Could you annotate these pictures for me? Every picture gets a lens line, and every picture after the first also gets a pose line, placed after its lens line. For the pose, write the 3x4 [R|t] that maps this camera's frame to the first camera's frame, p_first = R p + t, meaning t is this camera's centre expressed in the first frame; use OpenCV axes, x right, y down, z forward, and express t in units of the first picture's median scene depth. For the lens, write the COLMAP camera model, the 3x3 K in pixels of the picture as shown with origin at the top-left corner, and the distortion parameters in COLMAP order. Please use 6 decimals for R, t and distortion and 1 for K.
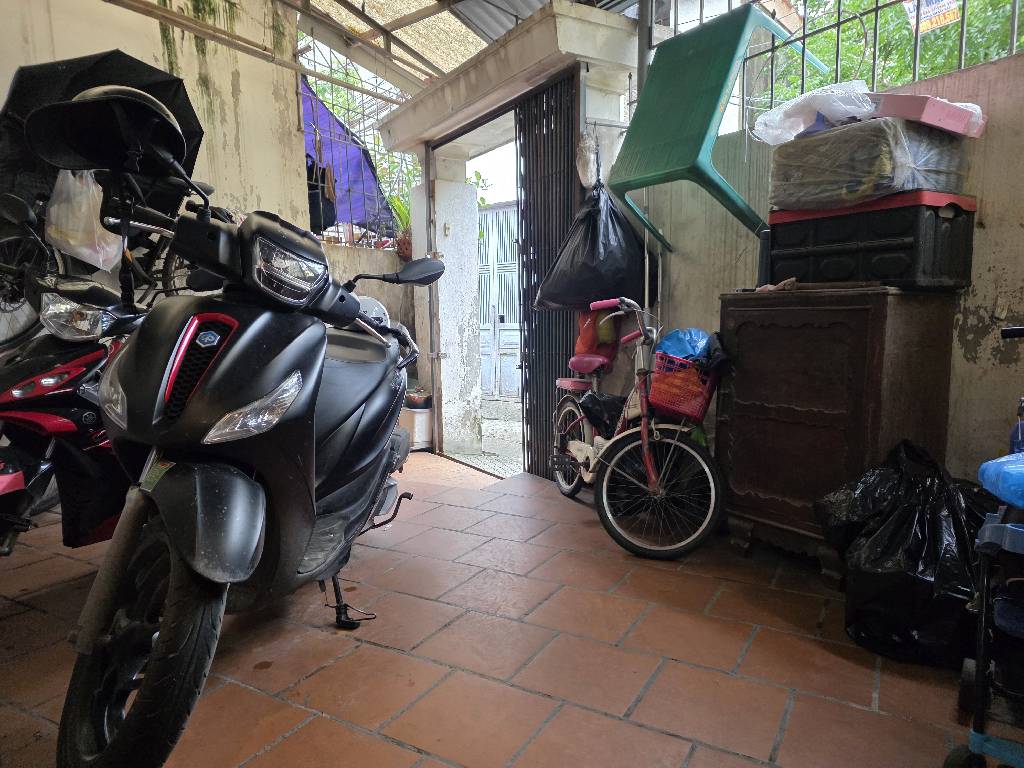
lens RADIAL K [[670.9, 0, 512.0], [0, 670.9, 384.0], [0, 0, 1]] dist [0.090688, -0.069797]
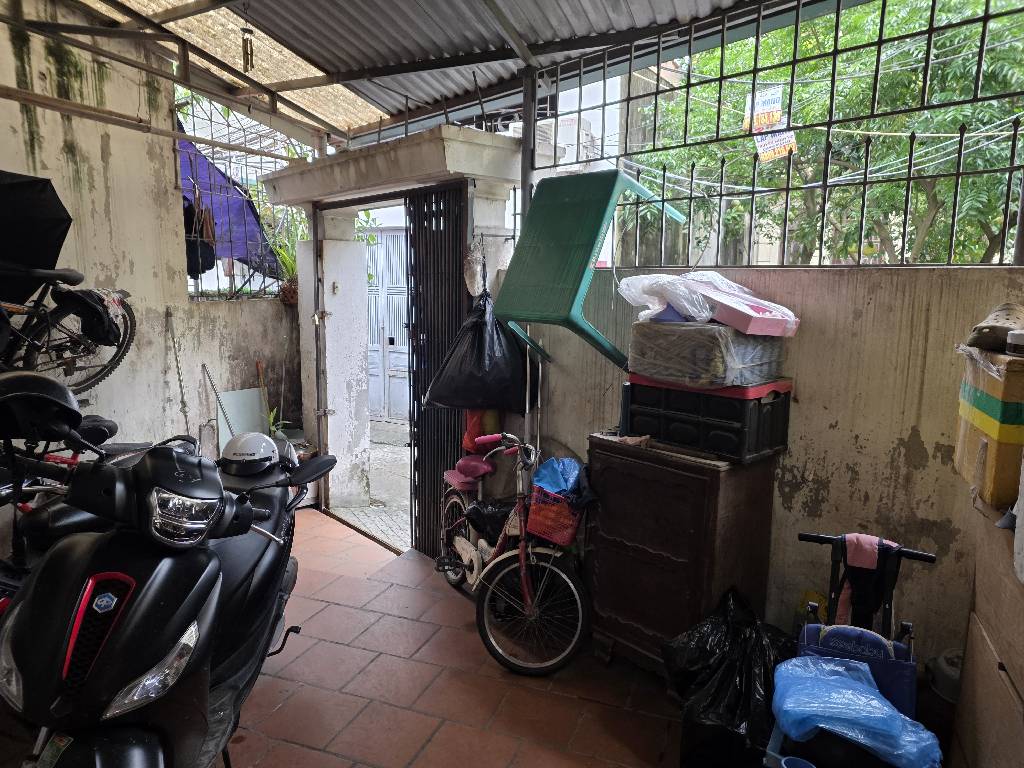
lens RADIAL K [[678.6, 0, 512.0], [0, 678.6, 384.0], [0, 0, 1]] dist [0.073370, -0.037111]
pose [[0.986946, 0.007578, 0.160873, -0.000206], [-0.012693, 0.999445, 0.030794, -0.192358], [-0.160551, -0.032434, 0.986495, -0.065809]]
